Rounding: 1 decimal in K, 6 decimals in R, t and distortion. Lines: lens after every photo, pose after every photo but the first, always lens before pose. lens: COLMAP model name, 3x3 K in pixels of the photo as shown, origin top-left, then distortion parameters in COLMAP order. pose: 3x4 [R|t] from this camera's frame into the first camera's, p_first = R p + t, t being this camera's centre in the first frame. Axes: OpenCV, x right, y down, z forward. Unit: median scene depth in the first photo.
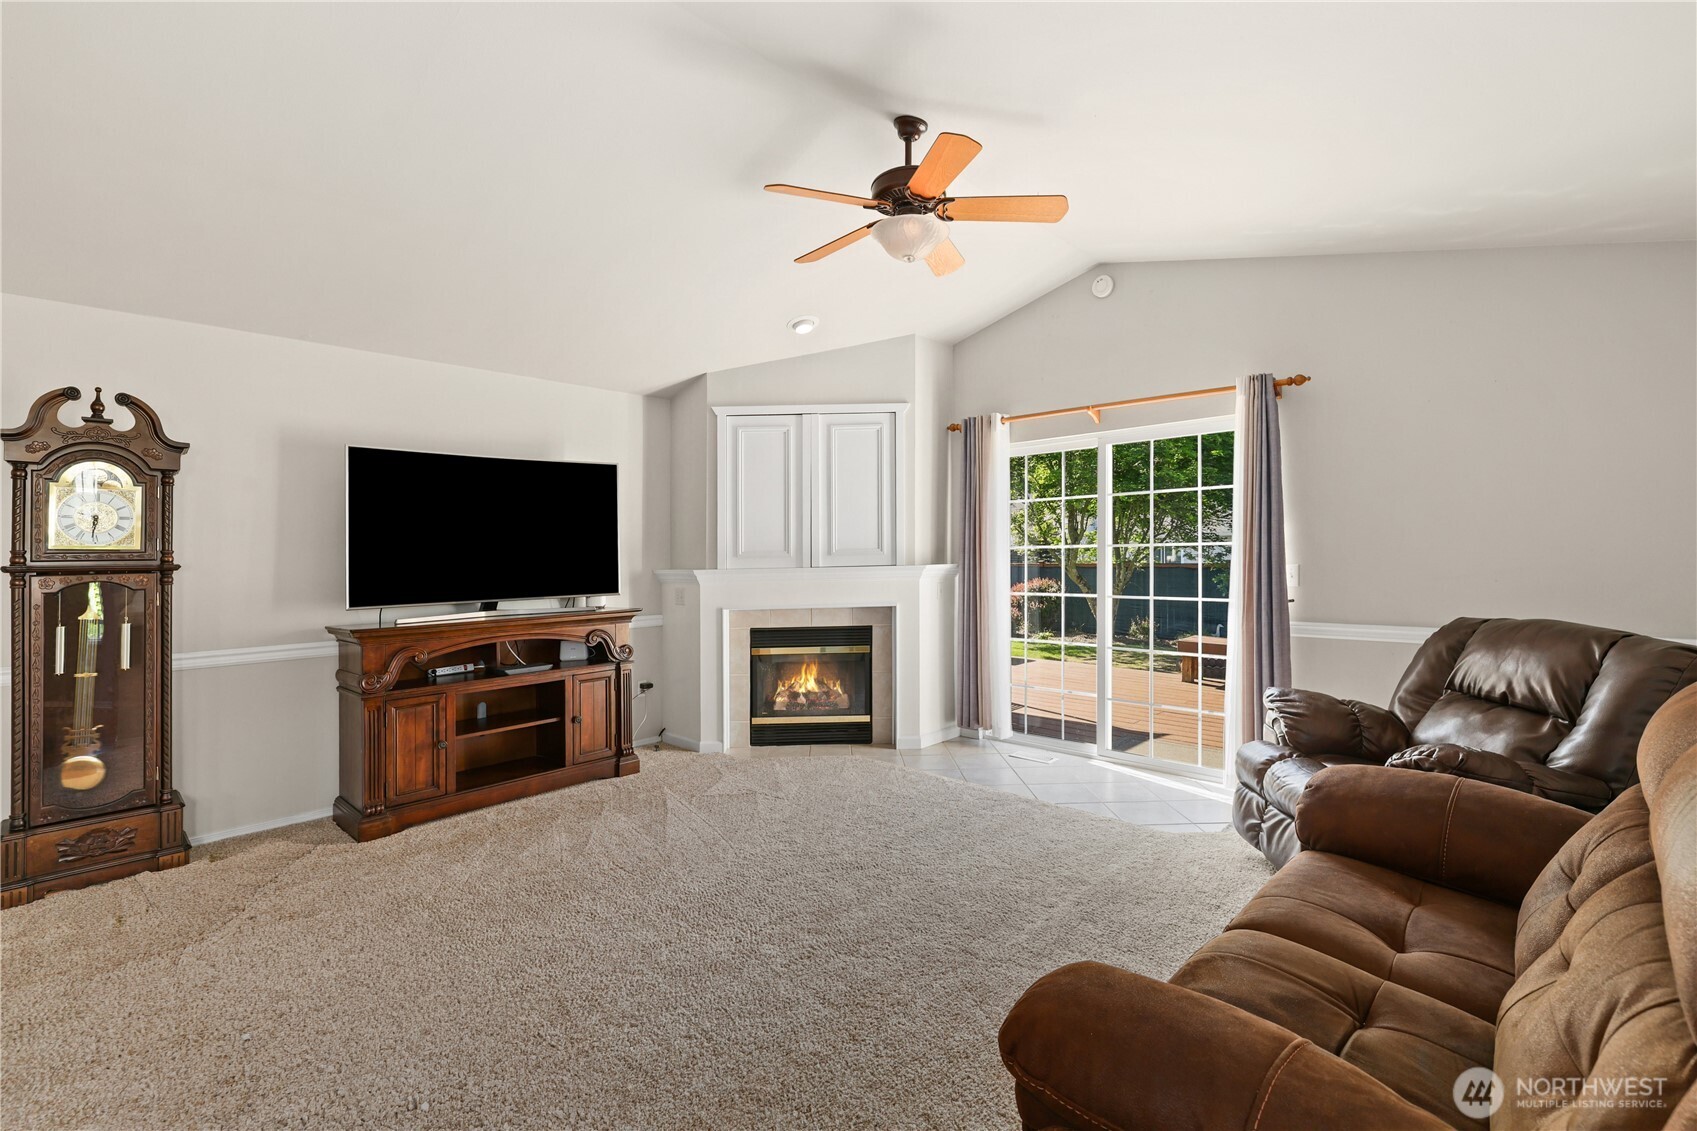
lens RADIAL K [[733.6, 0, 848.5], [0, 733.6, 565.5], [0, 0, 1]] dist [-0.014291, 0.000116]
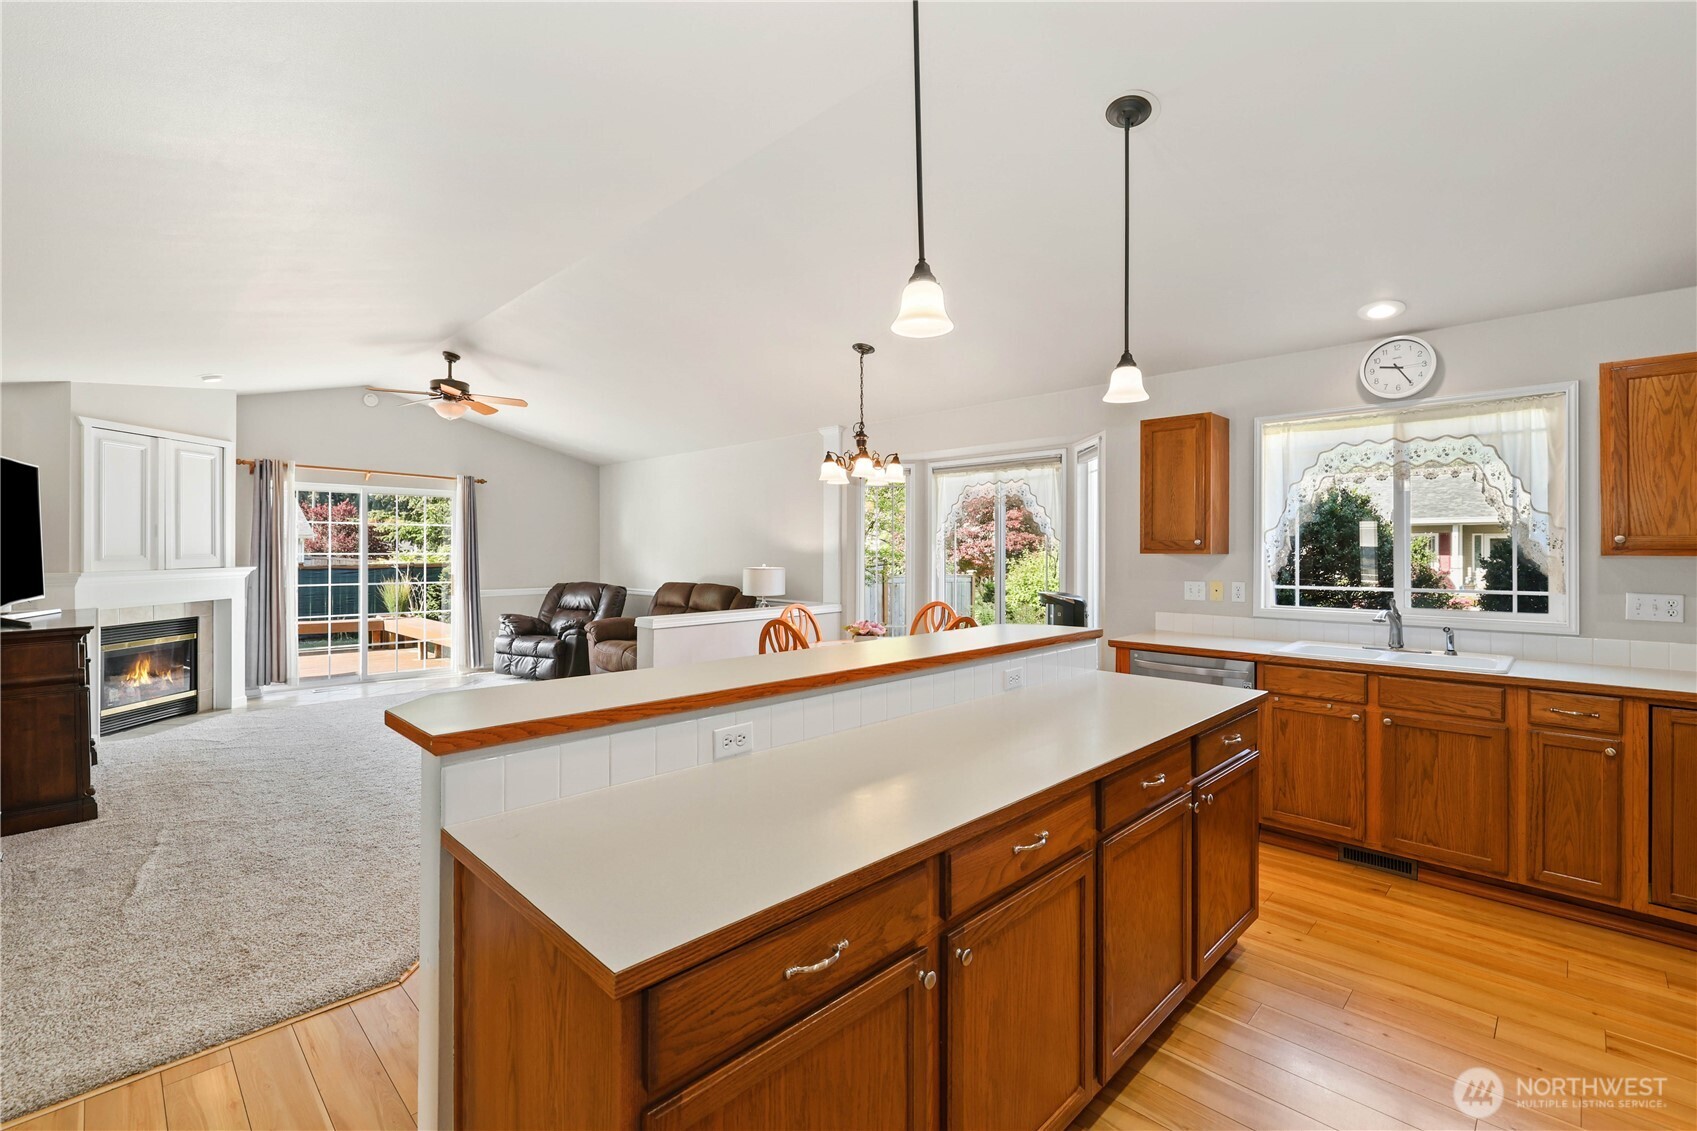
lens RADIAL K [[737.5, 0, 837.1], [0, 737.5, 549.8], [0, 0, 1]] dist [0.000377, 0.000115]
pose [[0.030274, 0.017844, 0.999382, -1.266679], [0.009806, 0.999787, -0.018148, 0.003332], [-0.999494, 0.010349, 0.030092, -0.113533]]
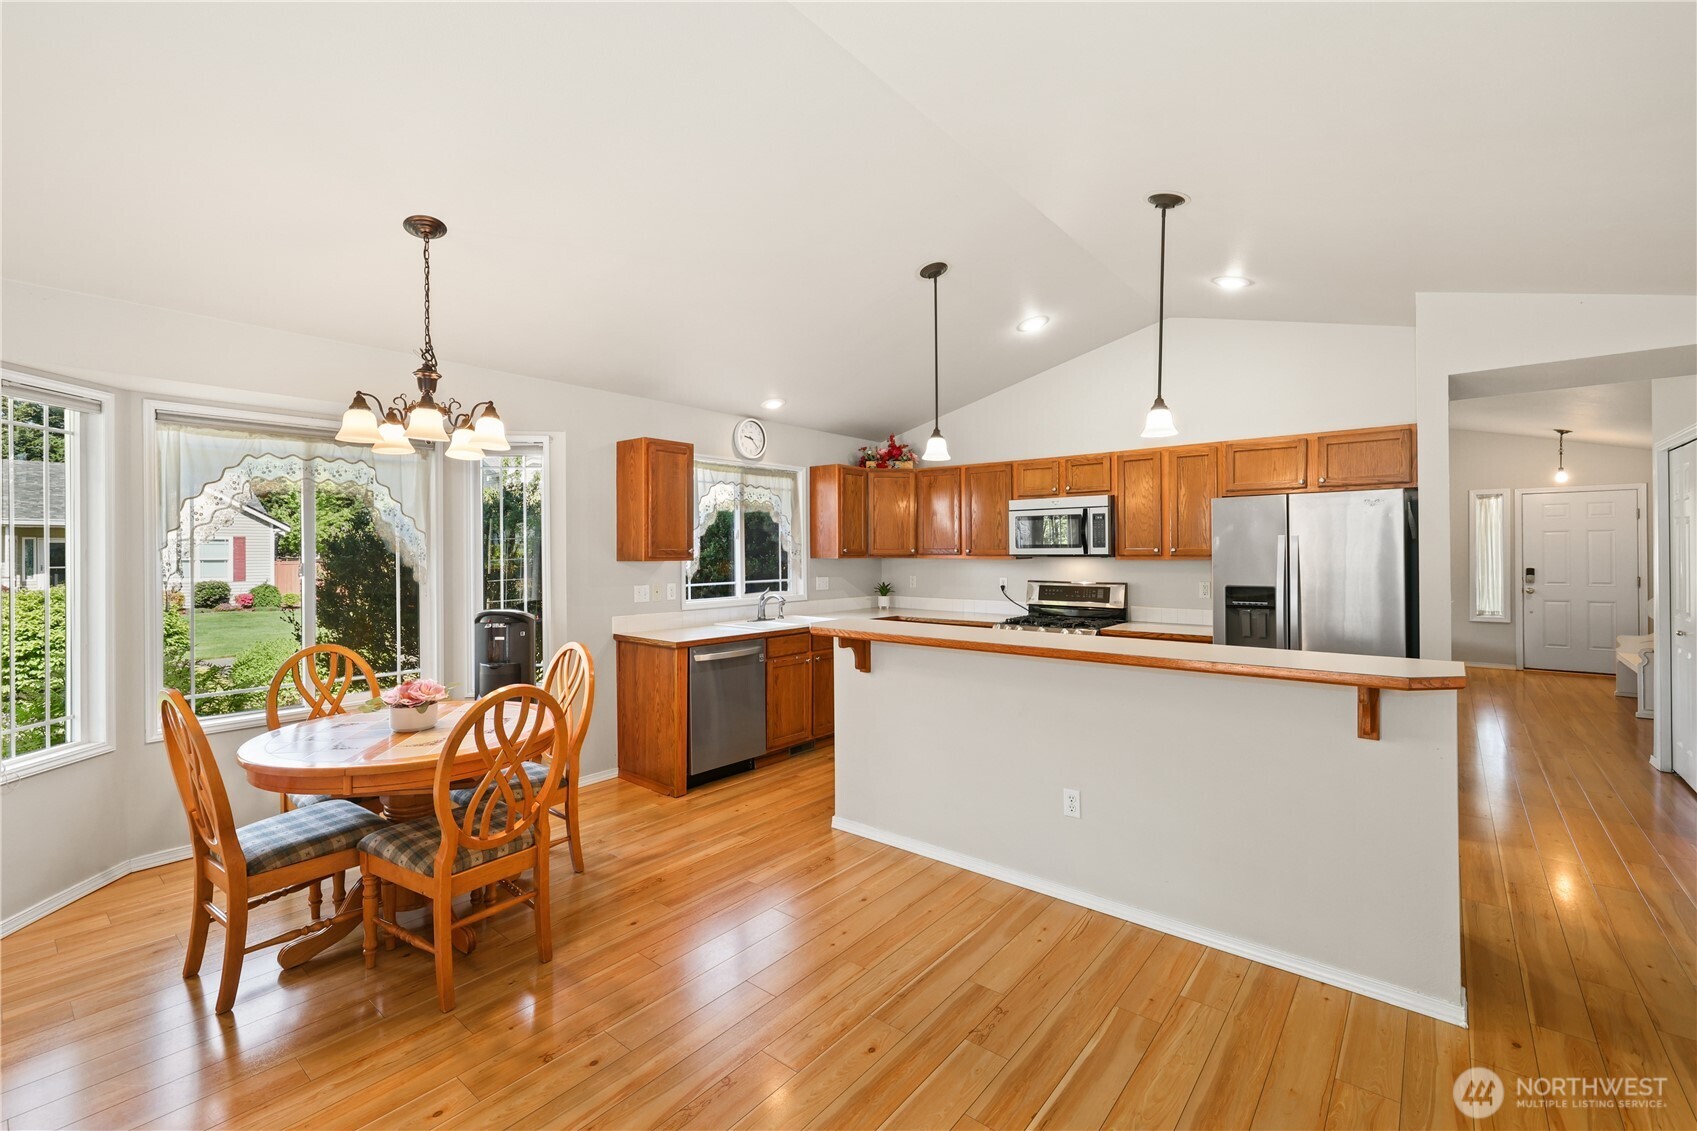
lens RADIAL K [[722.9, 0, 843.6], [0, 722.9, 553.0], [0, 0, 1]] dist [-0.001461, -0.000093]
pose [[-0.997668, 0.023007, -0.064266, -0.542197], [0.022130, 0.999652, 0.014327, -0.024016], [0.064573, 0.012871, -0.997830, 0.511850]]
